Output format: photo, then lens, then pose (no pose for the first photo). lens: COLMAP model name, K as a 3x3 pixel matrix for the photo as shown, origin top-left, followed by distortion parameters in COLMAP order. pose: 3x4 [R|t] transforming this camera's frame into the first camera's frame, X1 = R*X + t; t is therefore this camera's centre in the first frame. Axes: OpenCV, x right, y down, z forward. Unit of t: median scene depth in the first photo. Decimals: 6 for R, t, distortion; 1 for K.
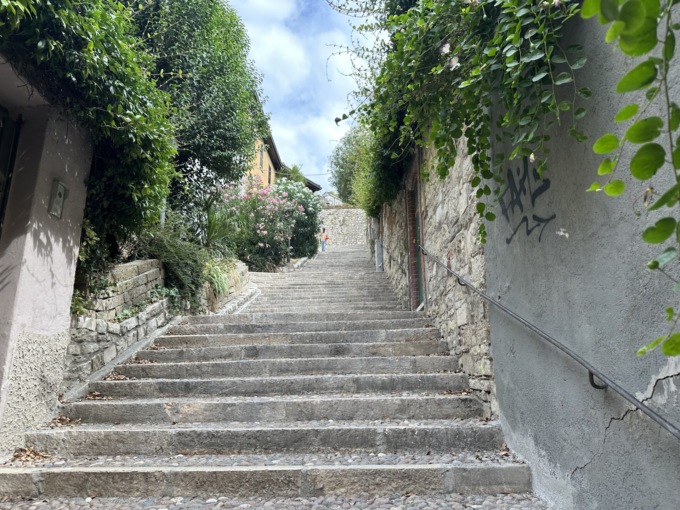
lens RADIAL K [[484.7, 0, 340.0], [0, 484.7, 255.0], [0, 0, 1]] dist [0.077239, -0.076428]
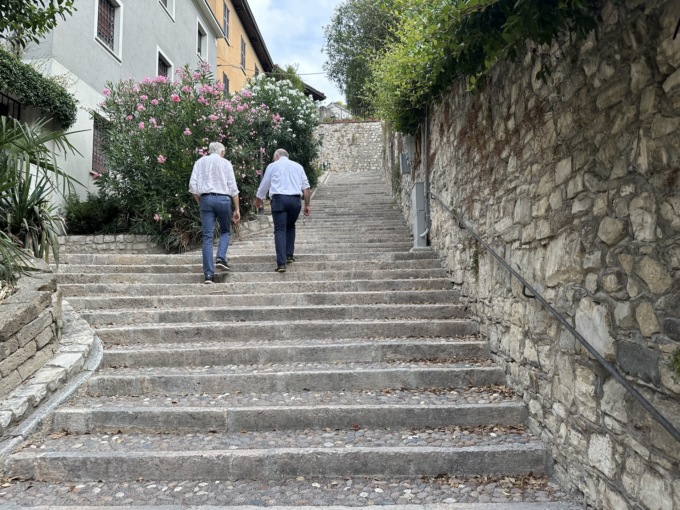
lens RADIAL K [[484.7, 0, 340.0], [0, 484.7, 255.0], [0, 0, 1]] dist [0.077239, -0.076428]
pose [[0.999641, -0.007424, -0.025739, 0.006300], [0.011522, 0.986572, 0.162921, -0.023829], [0.024184, -0.163159, 0.986303, 0.311881]]
